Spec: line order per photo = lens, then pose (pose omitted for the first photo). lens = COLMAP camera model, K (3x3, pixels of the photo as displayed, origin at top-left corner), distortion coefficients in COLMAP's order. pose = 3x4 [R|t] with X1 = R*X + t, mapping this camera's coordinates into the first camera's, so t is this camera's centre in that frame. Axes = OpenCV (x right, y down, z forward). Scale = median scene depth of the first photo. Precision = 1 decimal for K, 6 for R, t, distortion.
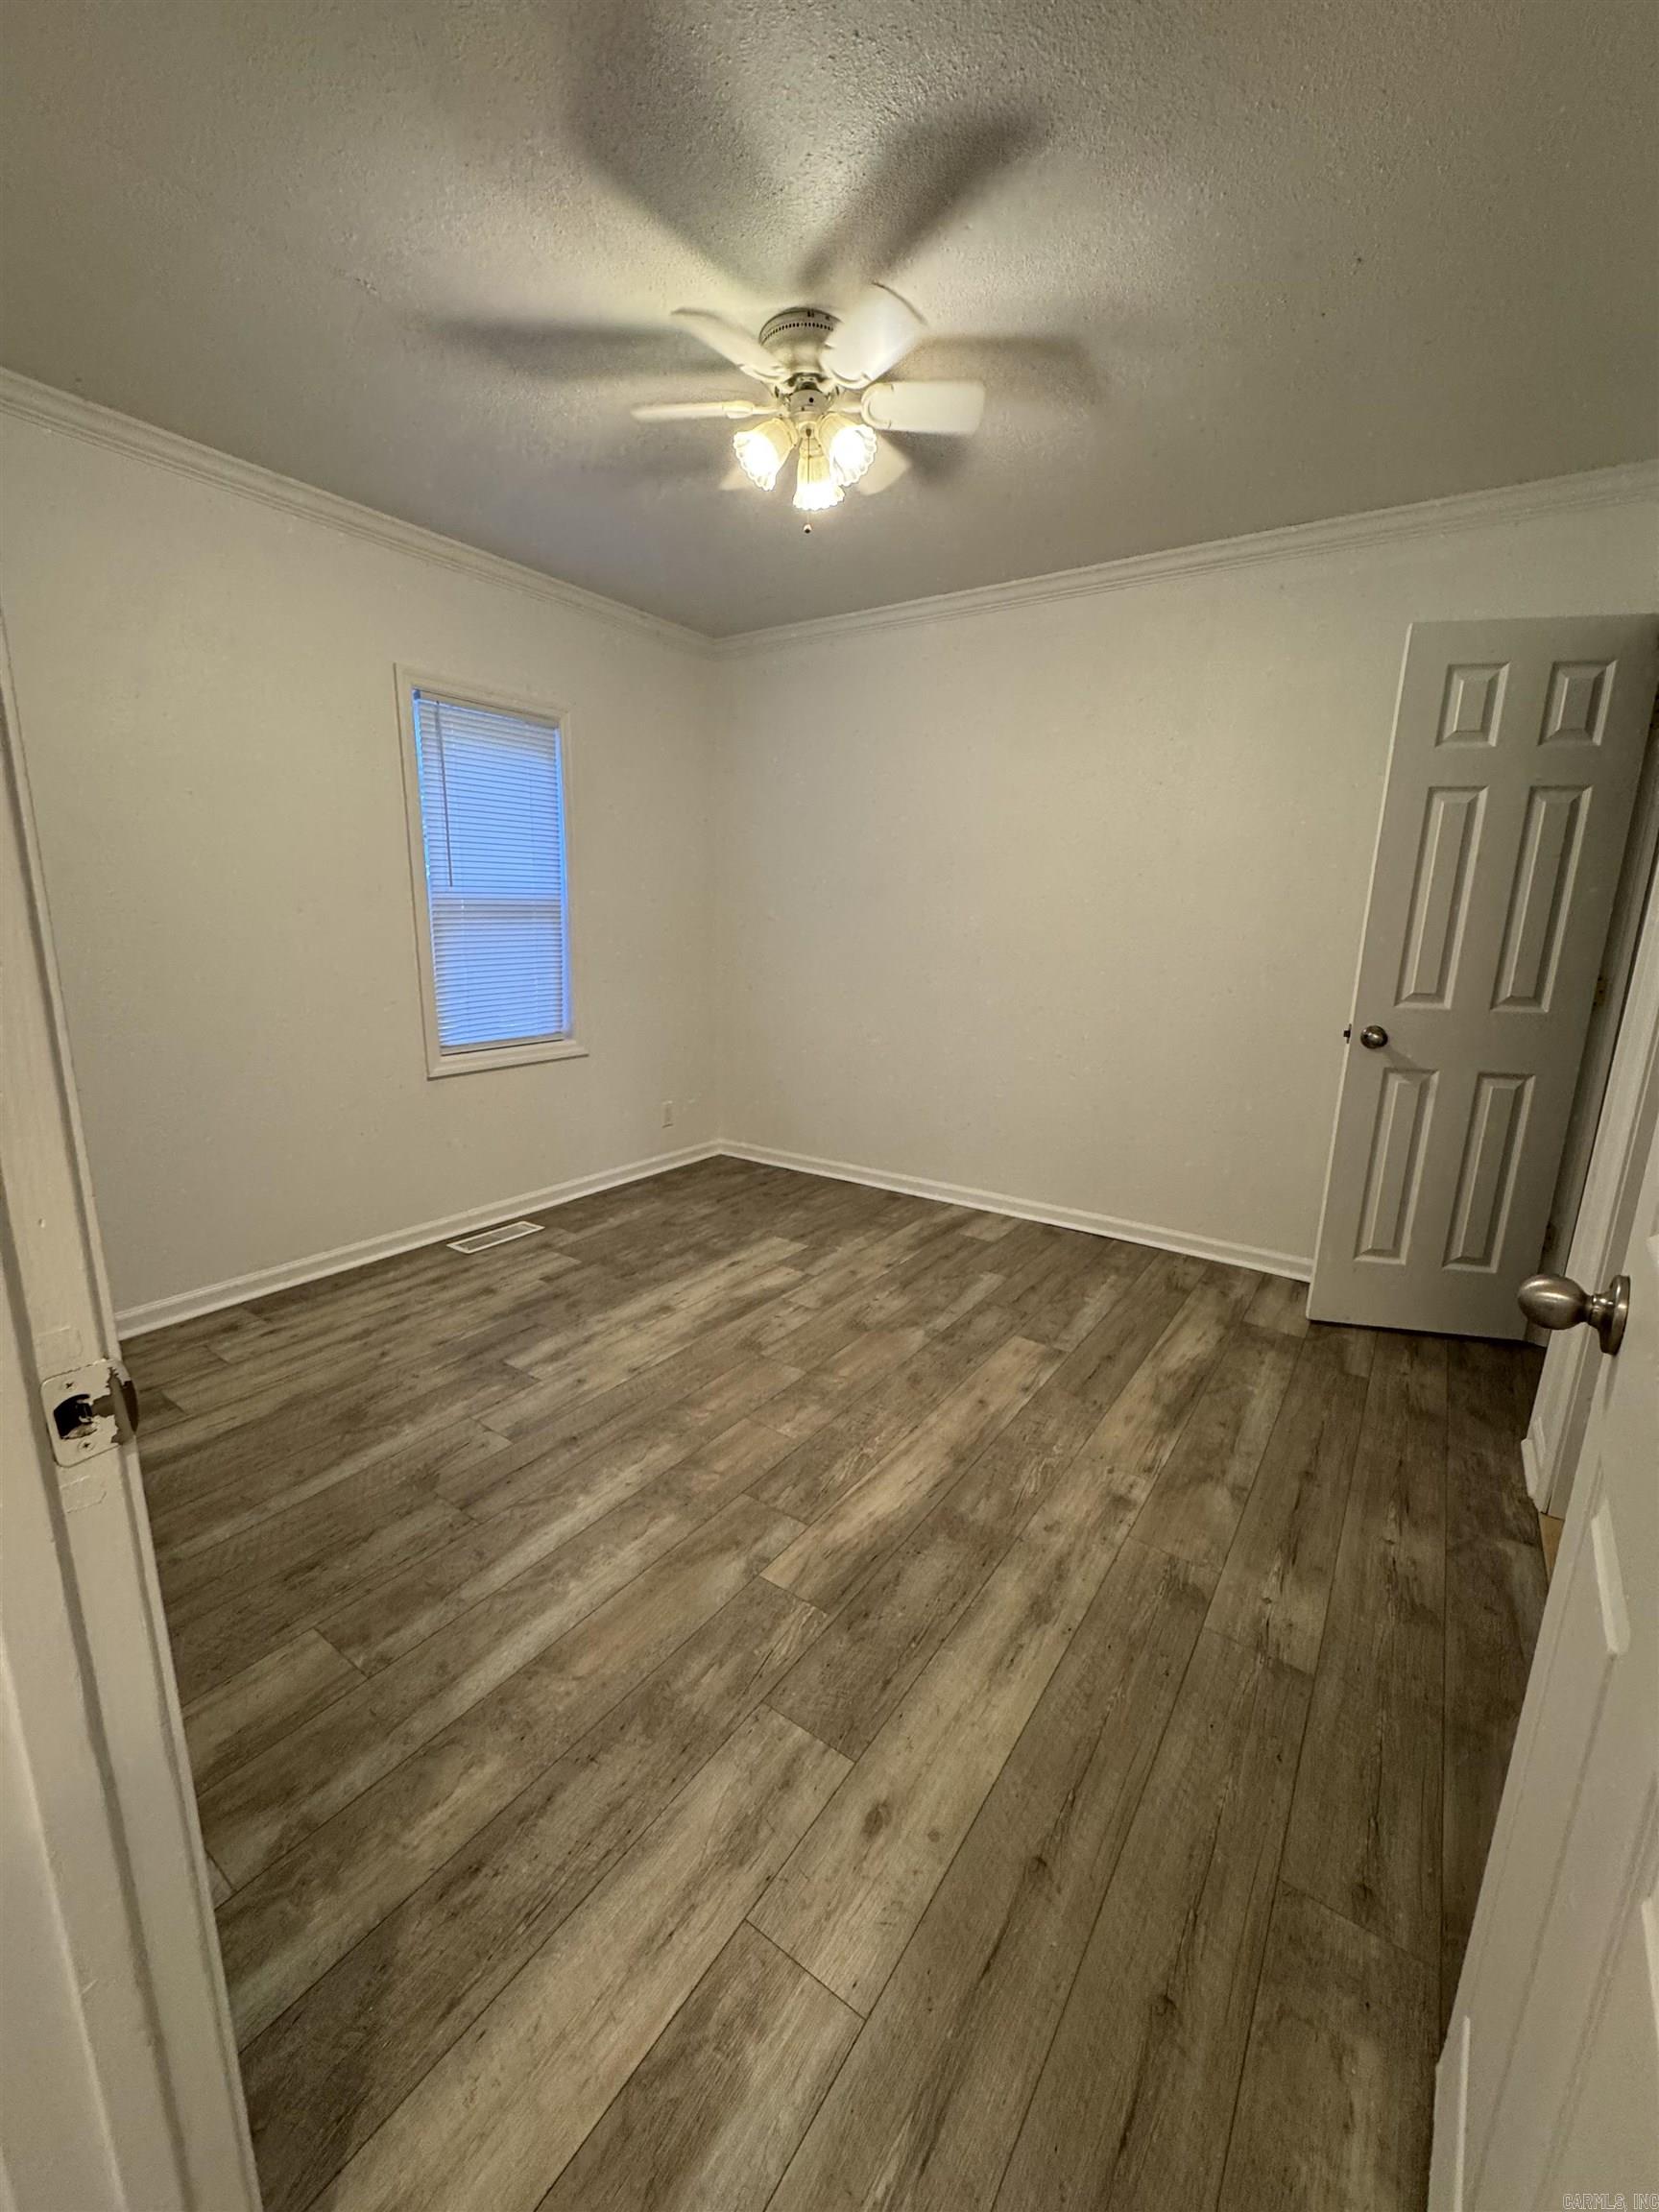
lens RADIAL K [[886.4, 0, 833.6], [0, 886.4, 1104.2], [0, 0, 1]] dist [-0.005176, 0.000756]
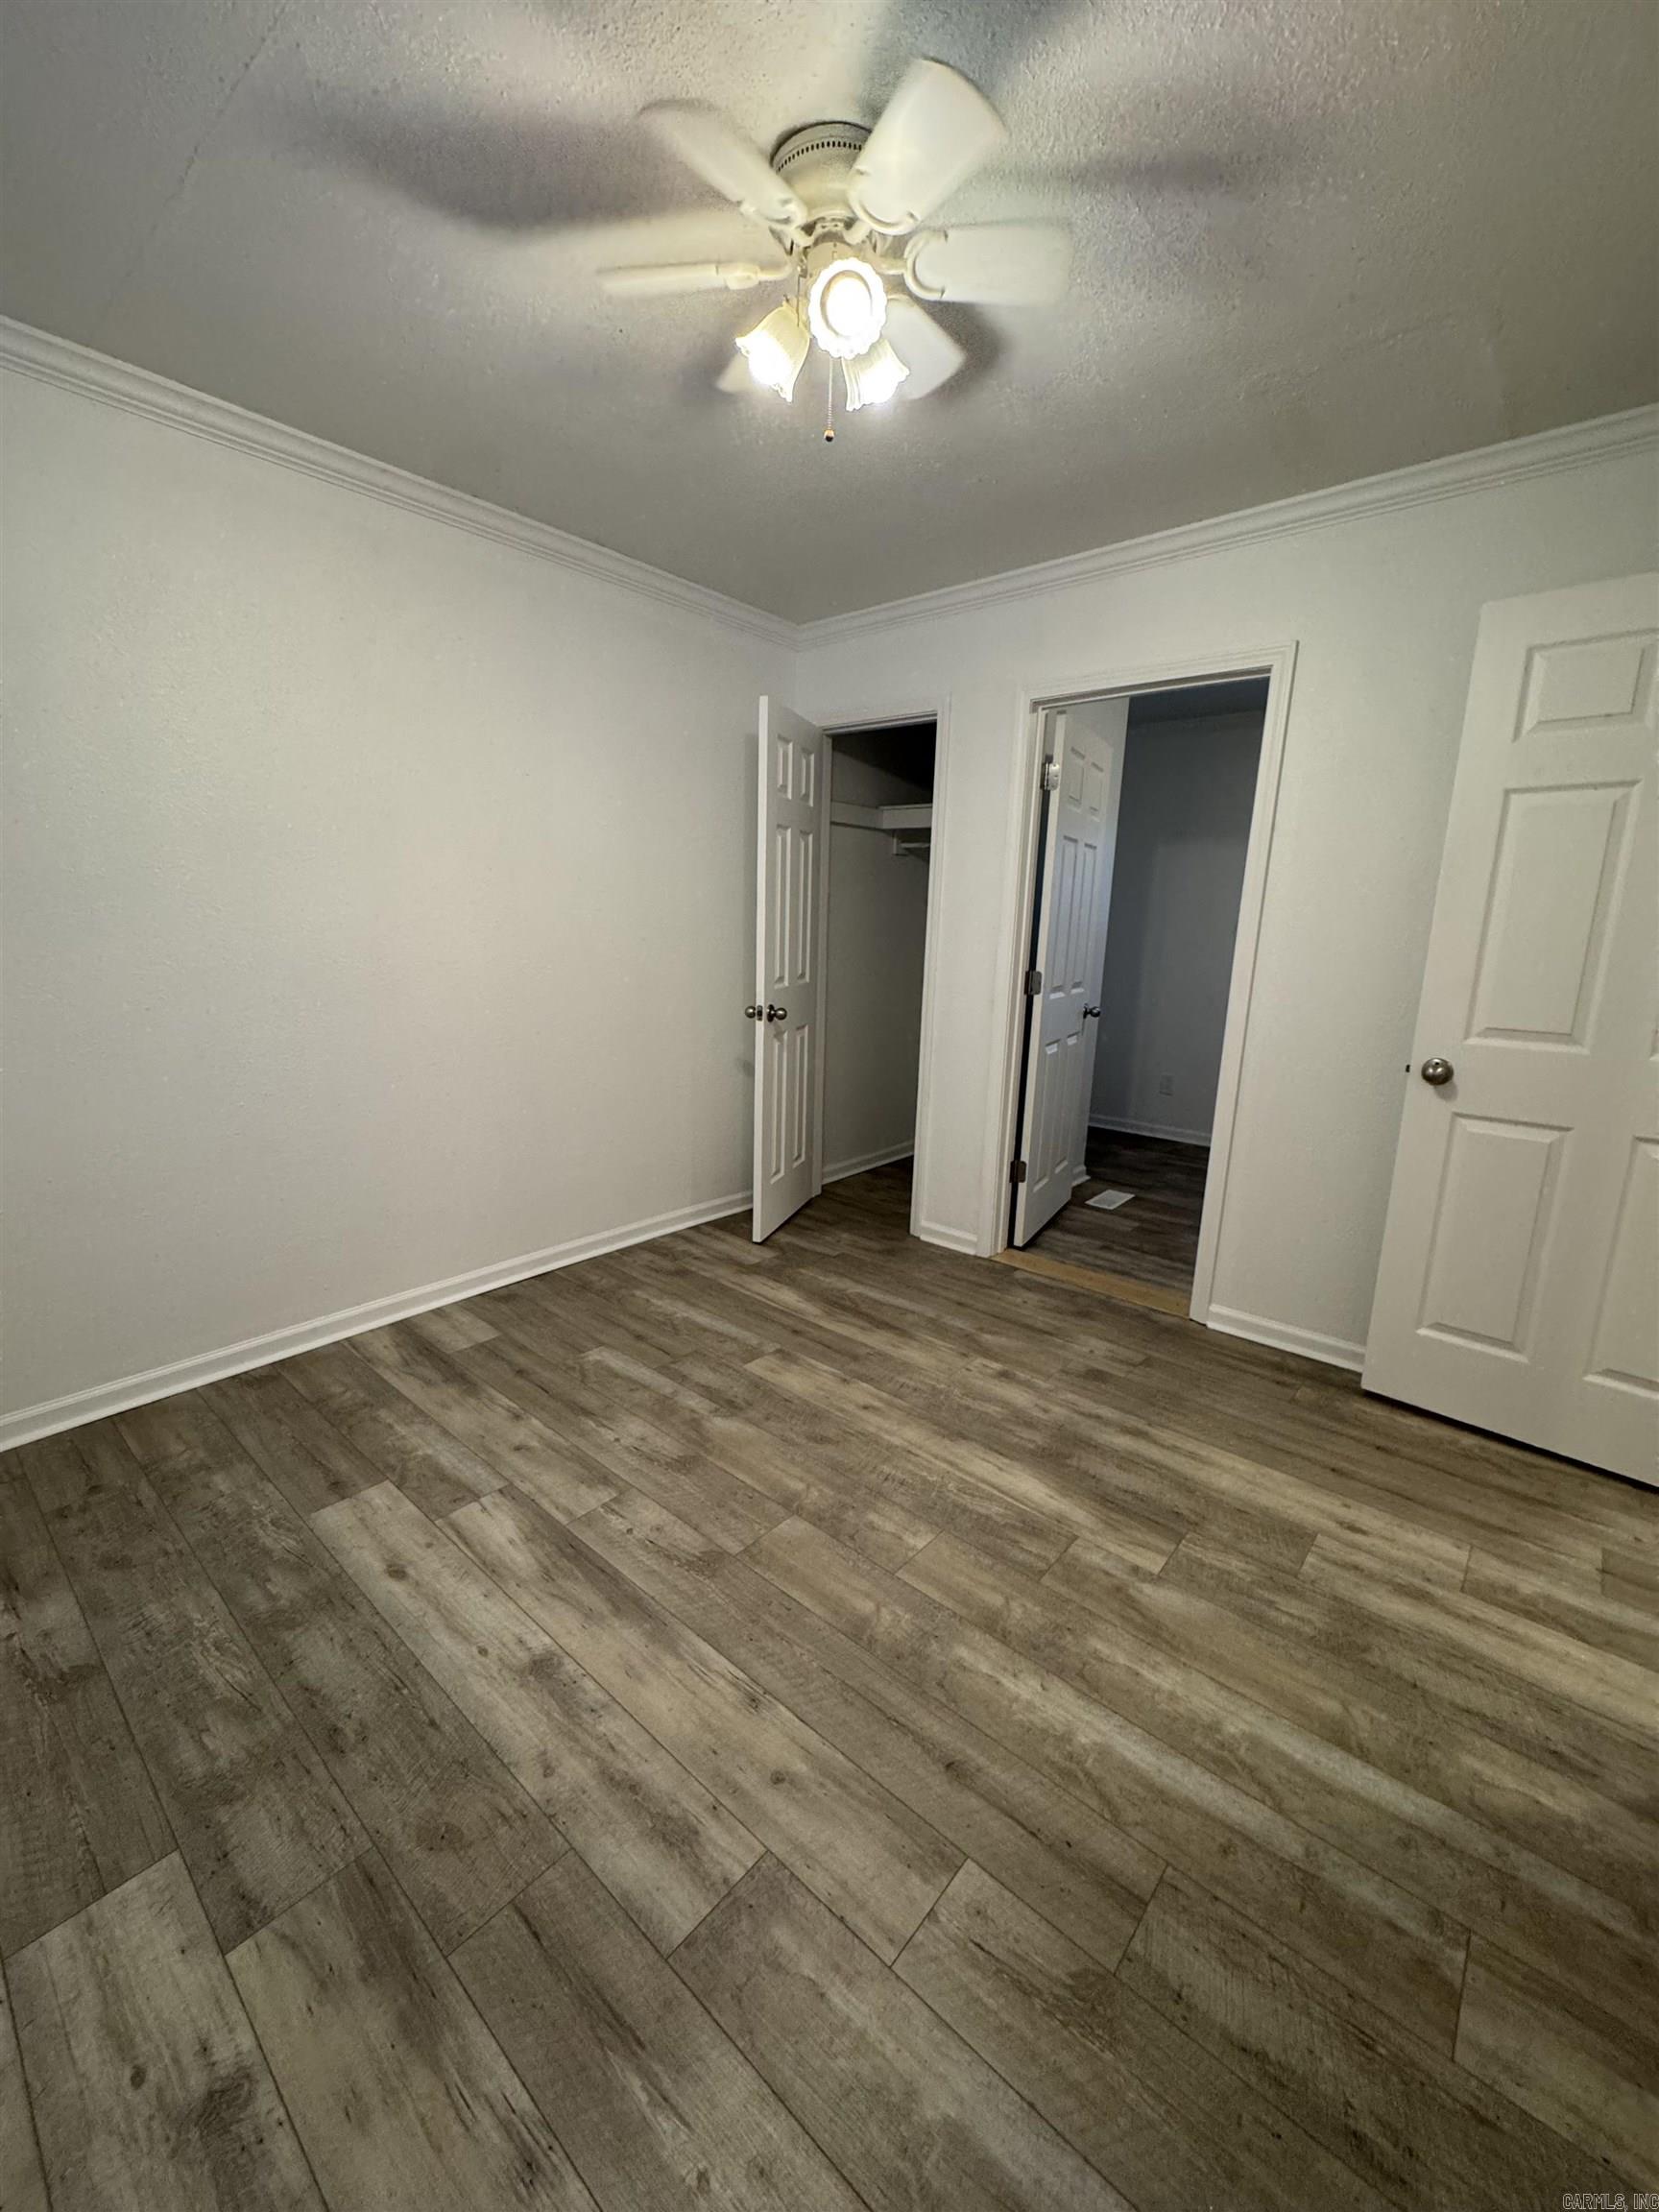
lens RADIAL K [[880.5, 0, 831.5], [0, 880.5, 1105.6], [0, 0, 1]] dist [-0.003571, 0.000486]
pose [[0.112319, -0.228657, 0.967006, -0.763346], [0.192042, 0.959812, 0.204650, -0.222689], [-0.974938, 0.162720, 0.151717, 0.847018]]
